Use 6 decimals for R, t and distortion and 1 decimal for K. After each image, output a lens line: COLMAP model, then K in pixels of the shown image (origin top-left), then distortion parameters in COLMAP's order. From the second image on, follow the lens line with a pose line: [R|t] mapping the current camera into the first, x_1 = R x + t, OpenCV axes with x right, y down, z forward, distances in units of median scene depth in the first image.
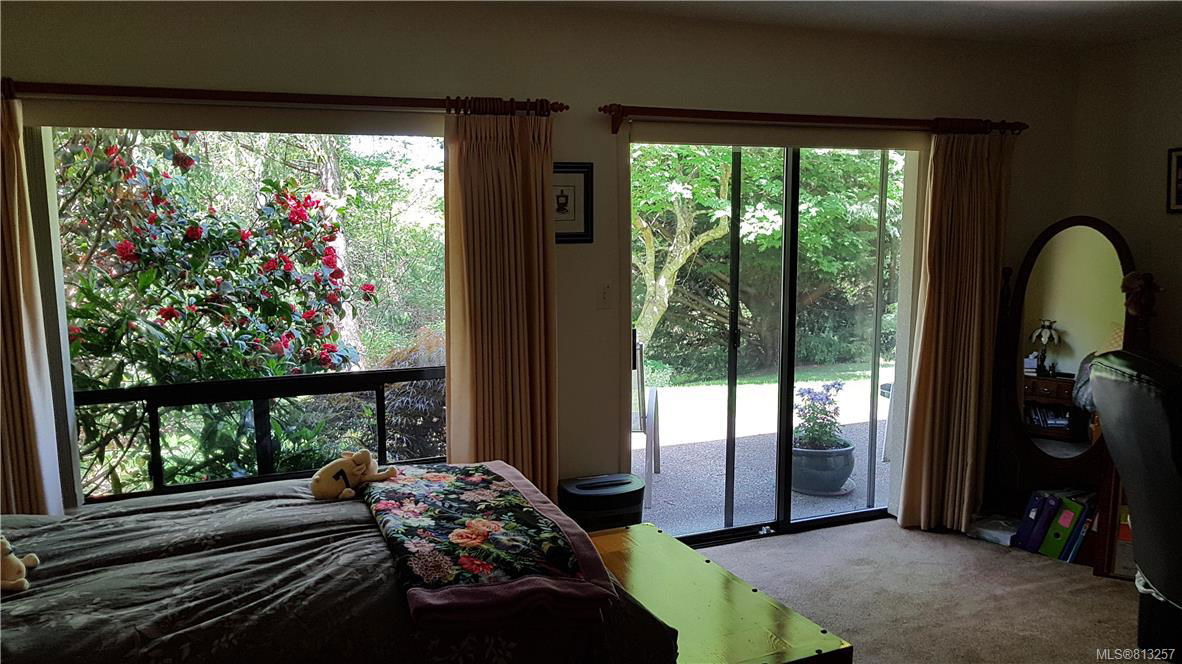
lens RADIAL K [[953.3, 0, 591.0], [0, 953.3, 332.0], [0, 0, 1]] dist [-0.001640, -0.017900]
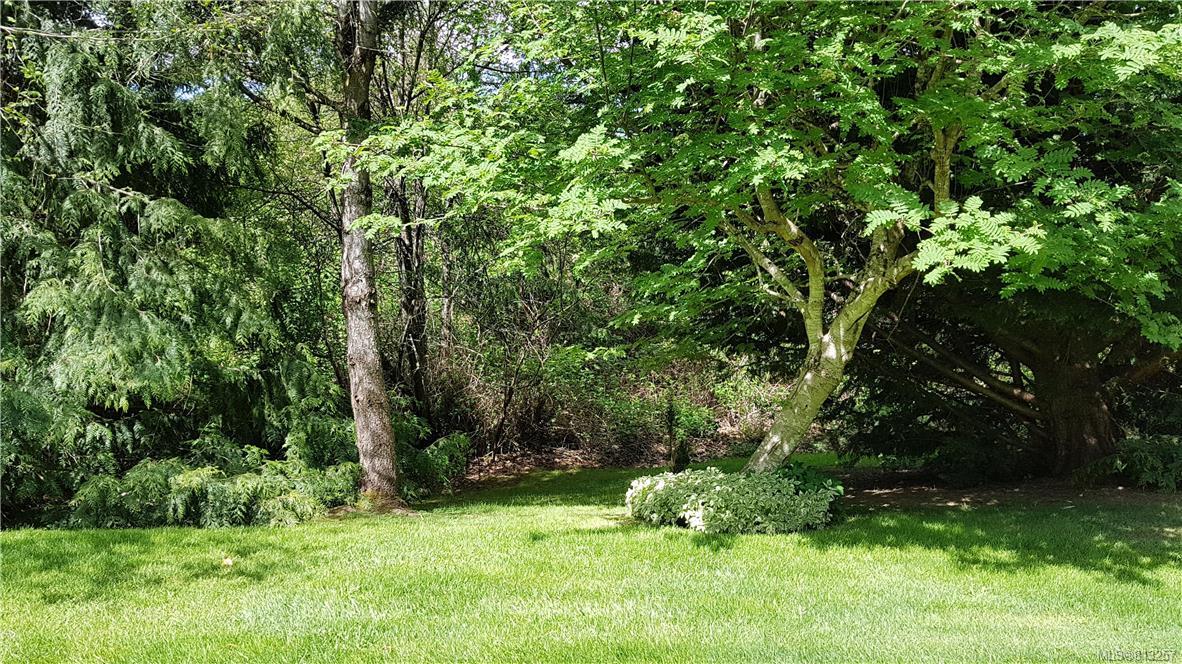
lens RADIAL K [[953.3, 0, 591.0], [0, 953.3, 332.0], [0, 0, 1]] dist [-0.001640, -0.017900]
pose [[0.941179, 0.076556, -0.329123, 0.143628], [-0.077171, 0.996955, 0.011215, -0.057250], [0.328979, 0.014843, 0.944220, 0.469455]]
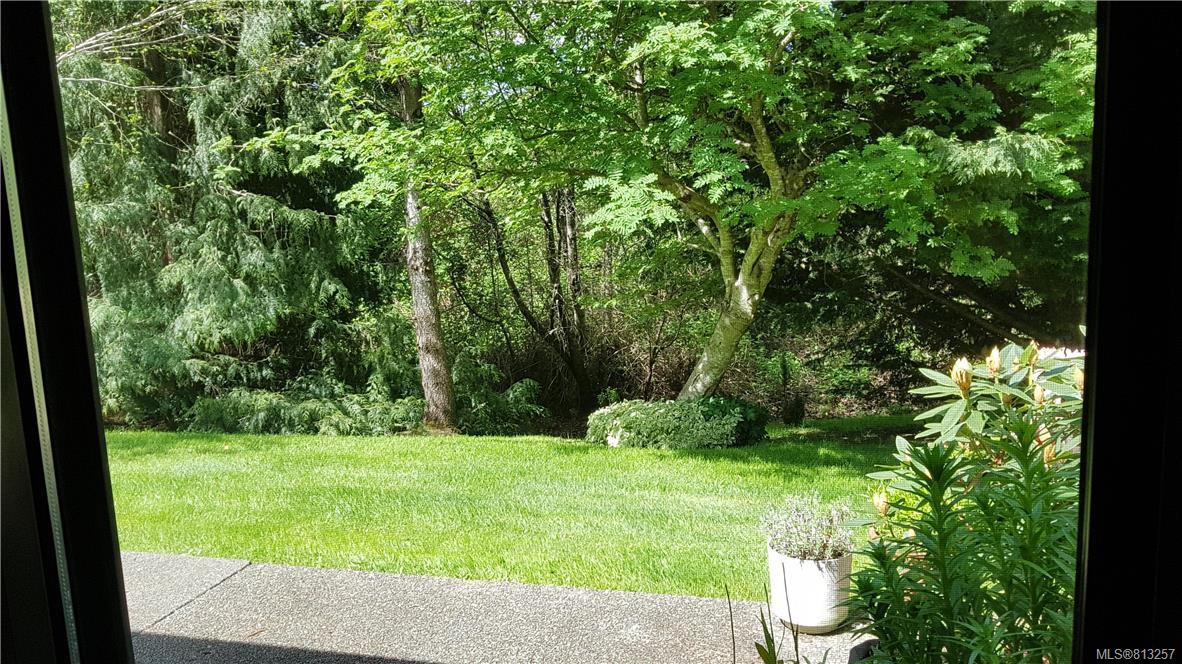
lens RADIAL K [[953.3, 0, 591.0], [0, 953.3, 332.0], [0, 0, 1]] dist [-0.001640, -0.017900]
pose [[0.771574, 0.069354, -0.632347, 0.462301], [-0.043686, 0.997469, 0.056095, -0.056342], [0.634637, -0.015657, 0.772651, 0.500642]]
